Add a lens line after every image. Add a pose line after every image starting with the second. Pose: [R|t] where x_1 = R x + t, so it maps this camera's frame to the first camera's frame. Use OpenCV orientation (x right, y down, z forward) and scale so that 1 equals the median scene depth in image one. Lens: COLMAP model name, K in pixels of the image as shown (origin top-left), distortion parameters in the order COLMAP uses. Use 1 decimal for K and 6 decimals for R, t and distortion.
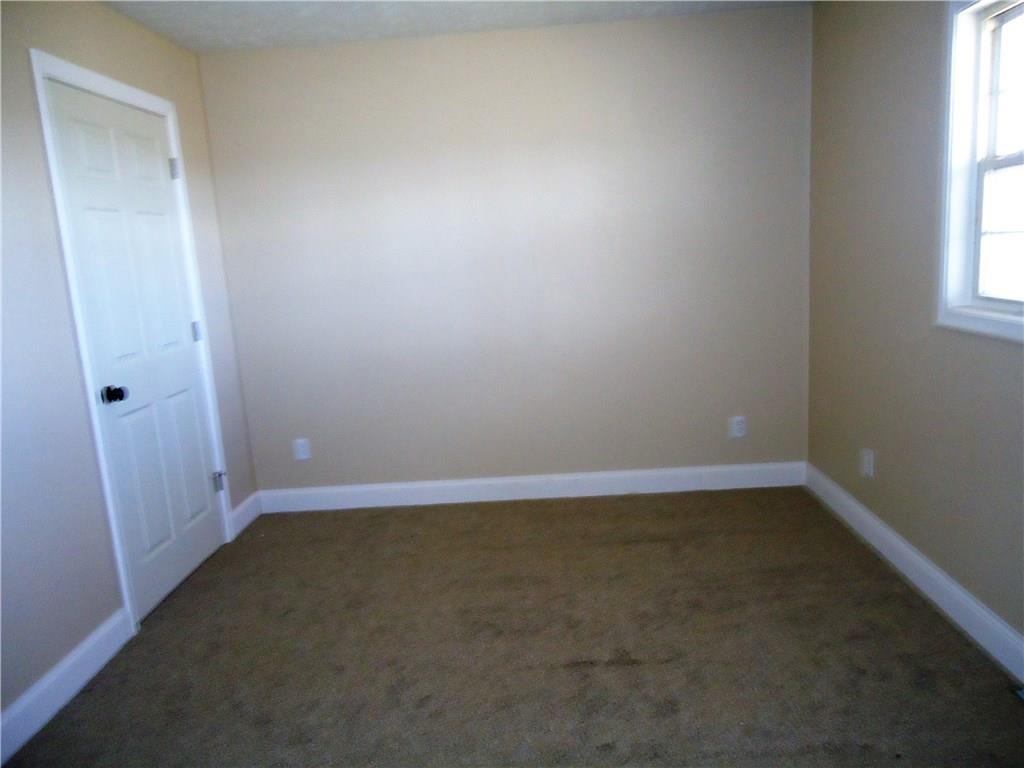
lens RADIAL K [[766.7, 0, 505.9], [0, 766.7, 386.1], [0, 0, 1]] dist [0.010031, 0.017720]
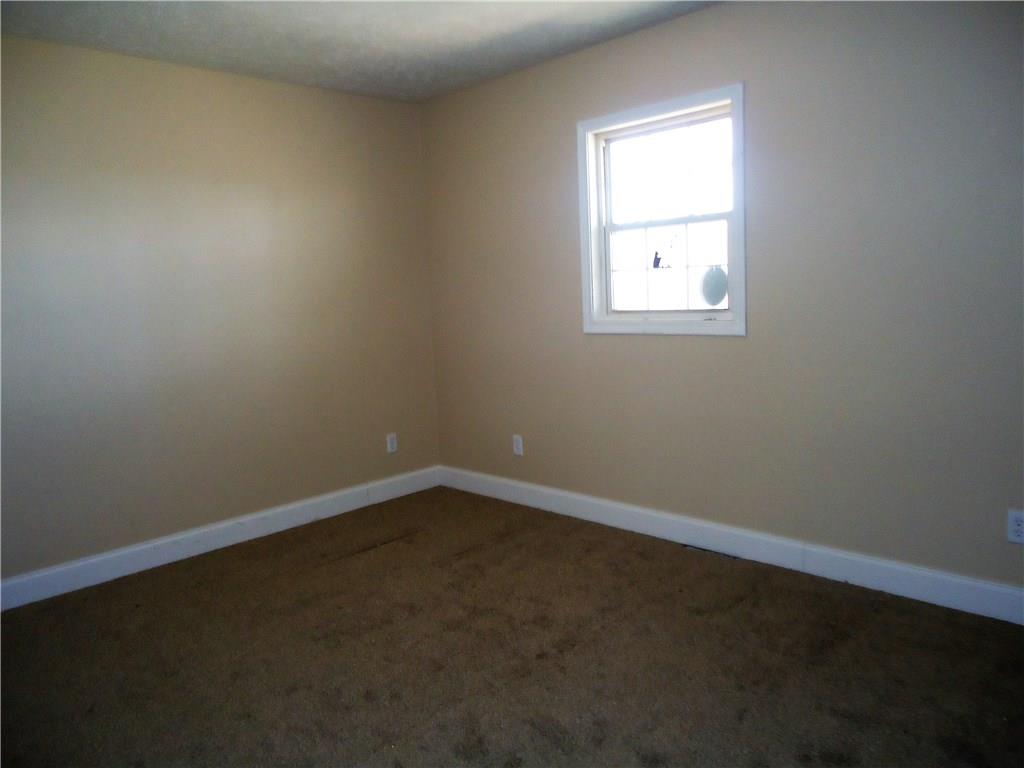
lens RADIAL K [[766.7, 0, 509.3], [0, 766.7, 383.8], [0, 0, 1]] dist [0.010031, 0.017720]
pose [[0.689429, -0.069791, 0.720984, -0.555785], [0.147028, 0.988111, -0.044945, 0.058151], [-0.709275, 0.136991, 0.691493, 0.079328]]
